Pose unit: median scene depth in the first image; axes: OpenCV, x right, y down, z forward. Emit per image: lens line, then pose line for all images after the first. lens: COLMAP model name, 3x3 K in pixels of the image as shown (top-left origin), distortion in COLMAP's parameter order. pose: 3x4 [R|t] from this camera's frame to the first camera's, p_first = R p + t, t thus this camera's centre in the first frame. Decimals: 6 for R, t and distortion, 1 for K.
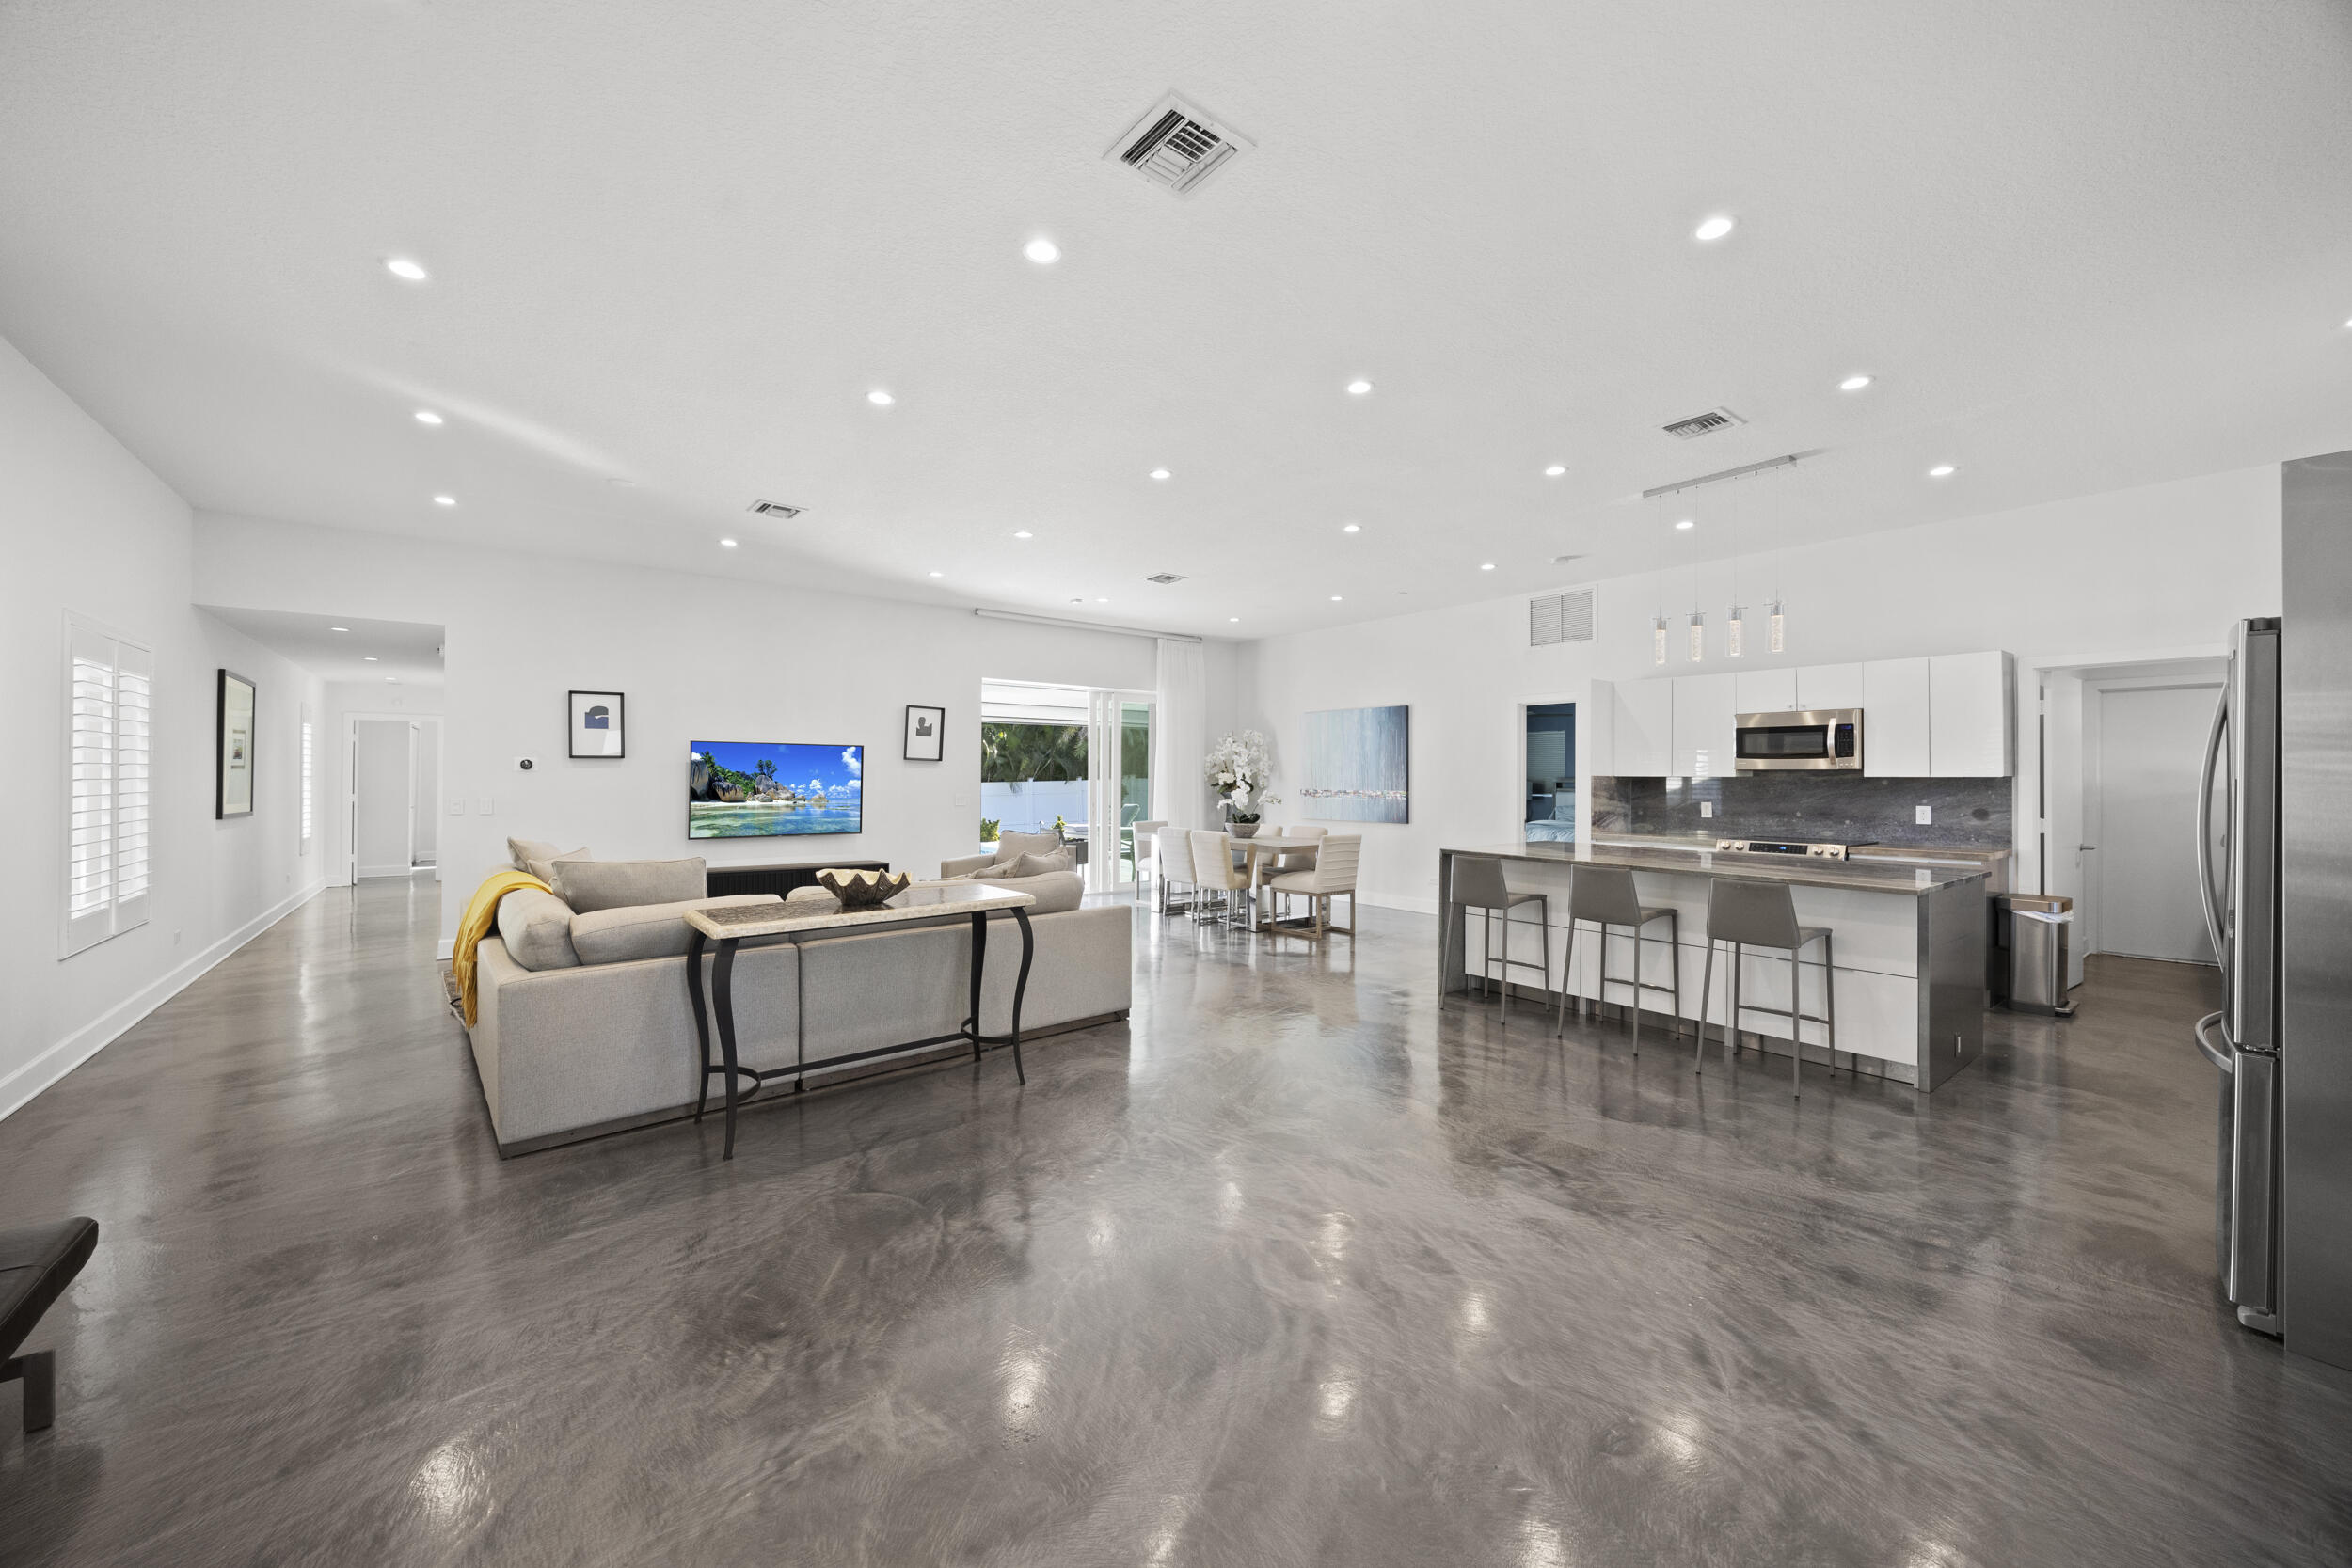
lens RADIAL K [[861.3, 0, 1177.2], [0, 861.3, 787.4], [0, 0, 1]] dist [0.000168, 0.000000]
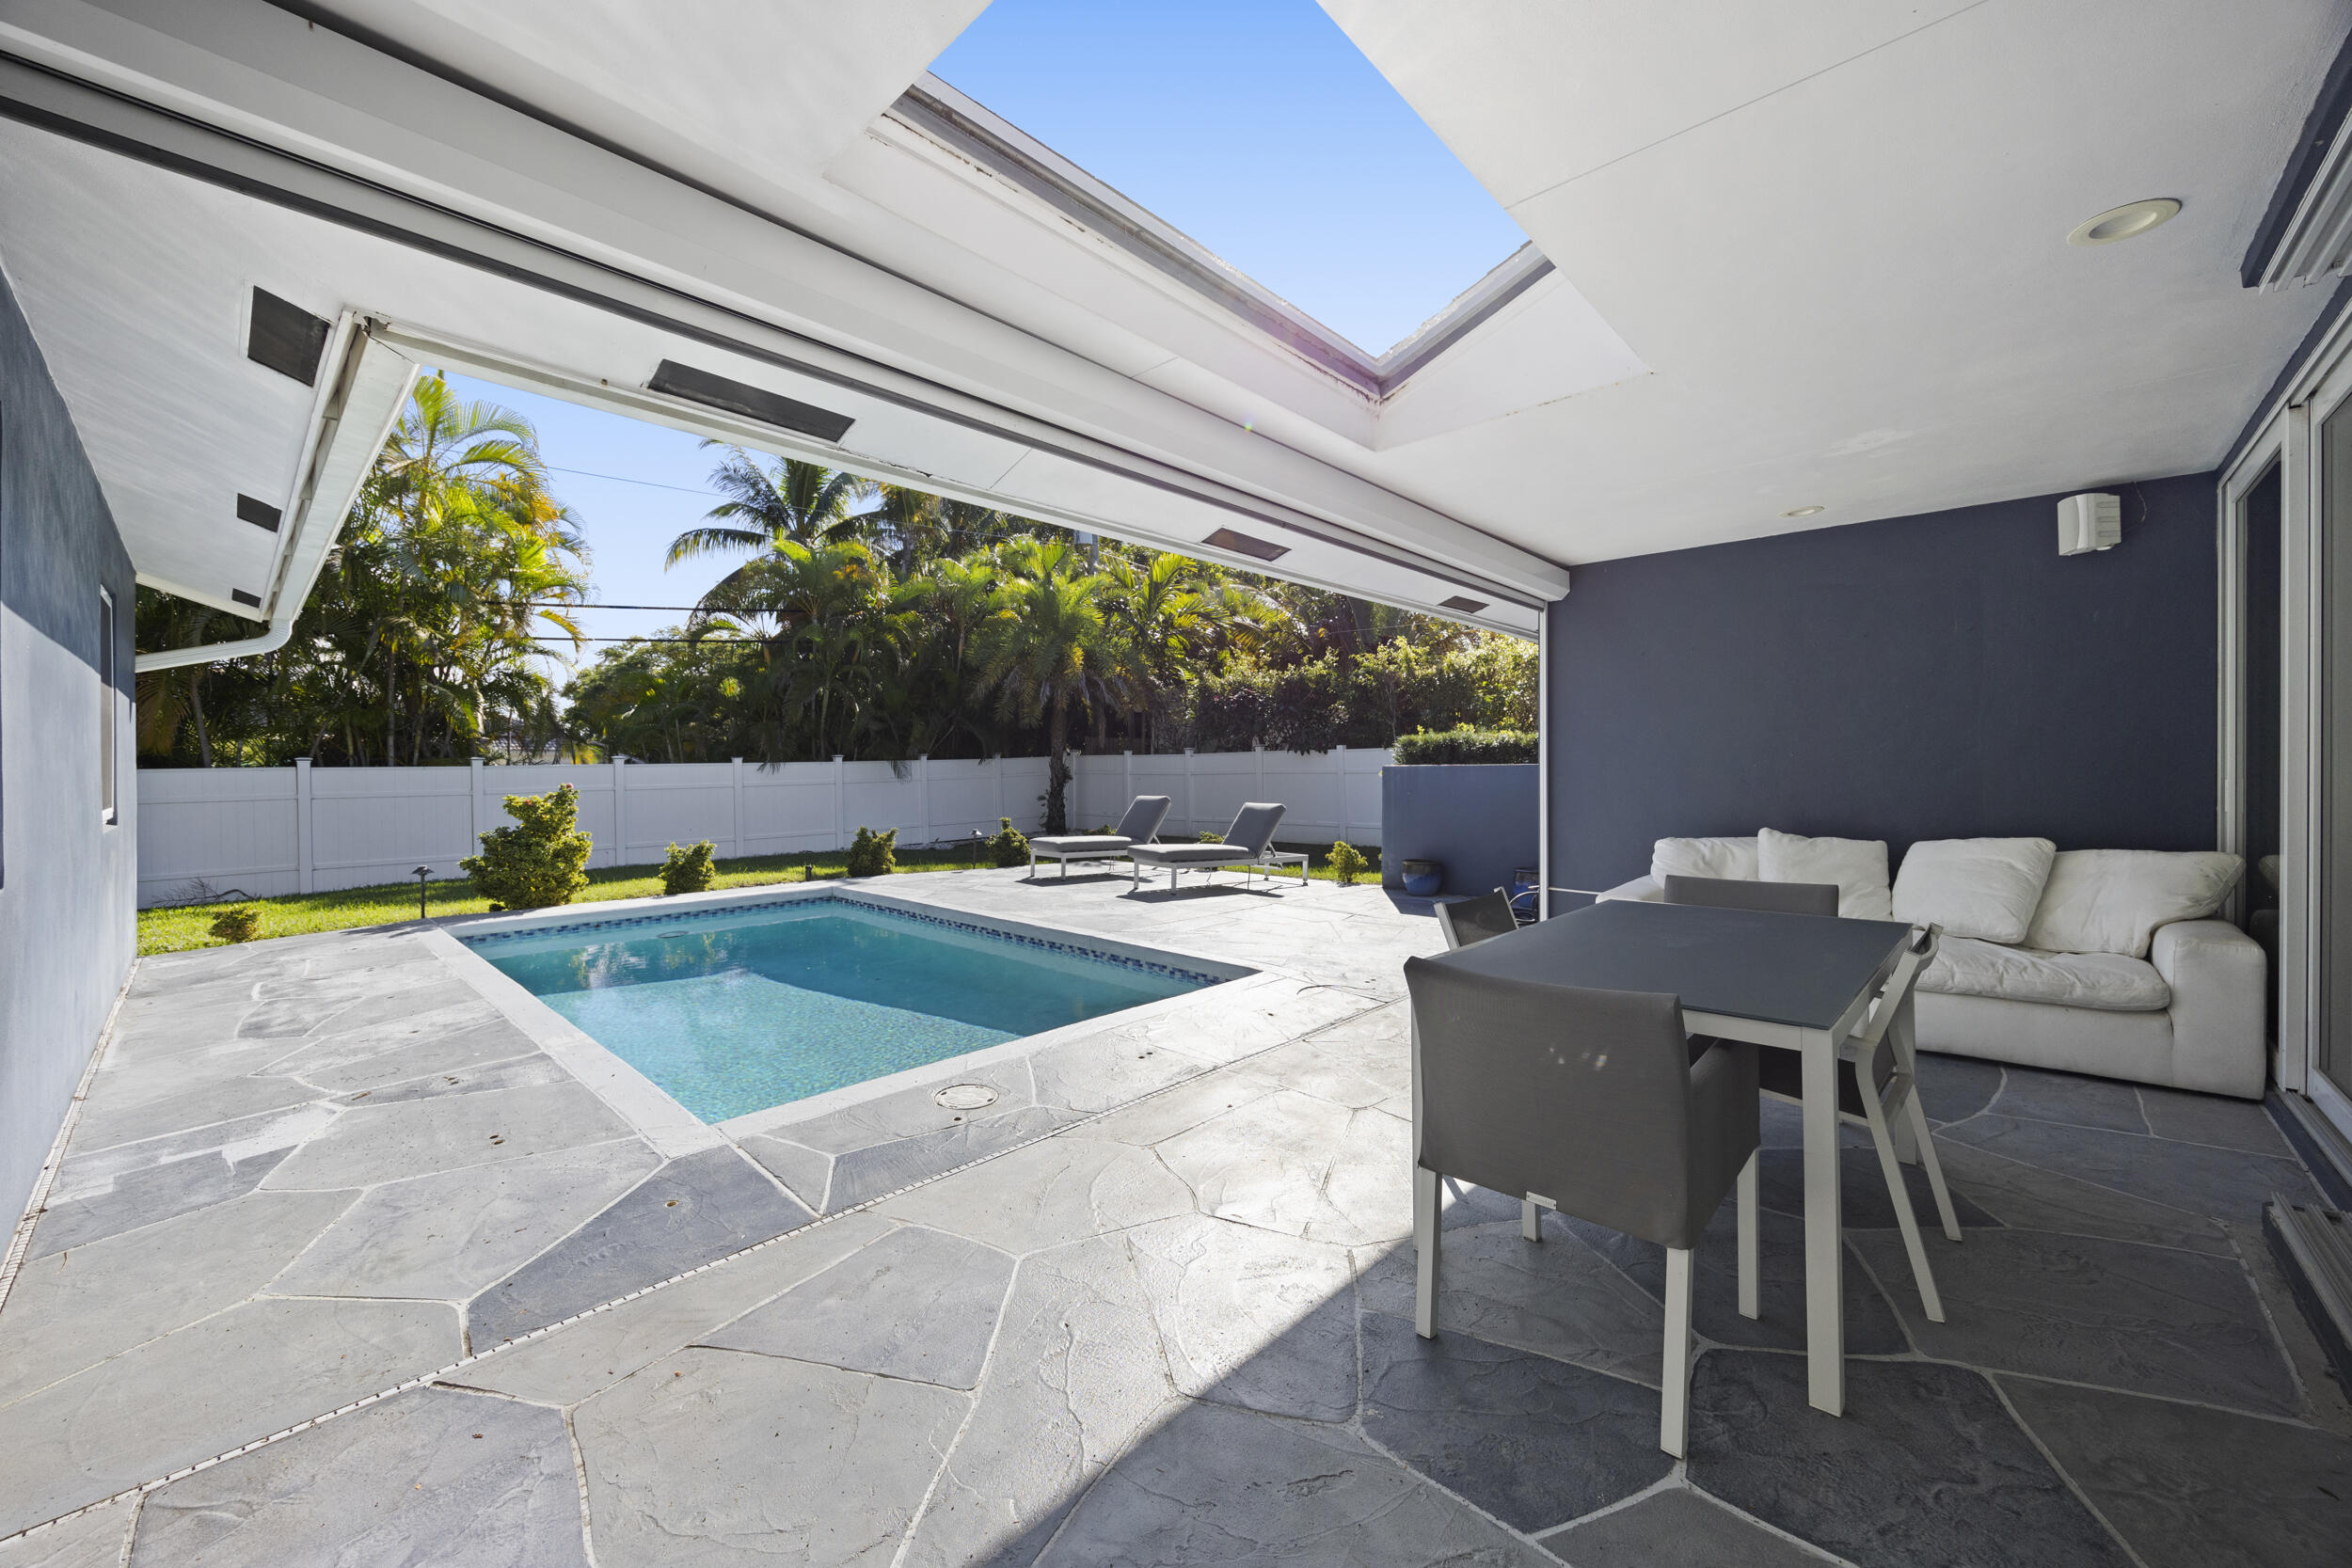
lens RADIAL K [[893.4, 0, 1180.3], [0, 893.4, 775.4], [0, 0, 1]] dist [-0.002982, -0.000035]
pose [[0.993174, -0.005581, 0.116508, -0.058298], [0.004560, 0.999949, 0.009024, -0.000727], [-0.116552, -0.008431, 0.993149, 0.318179]]
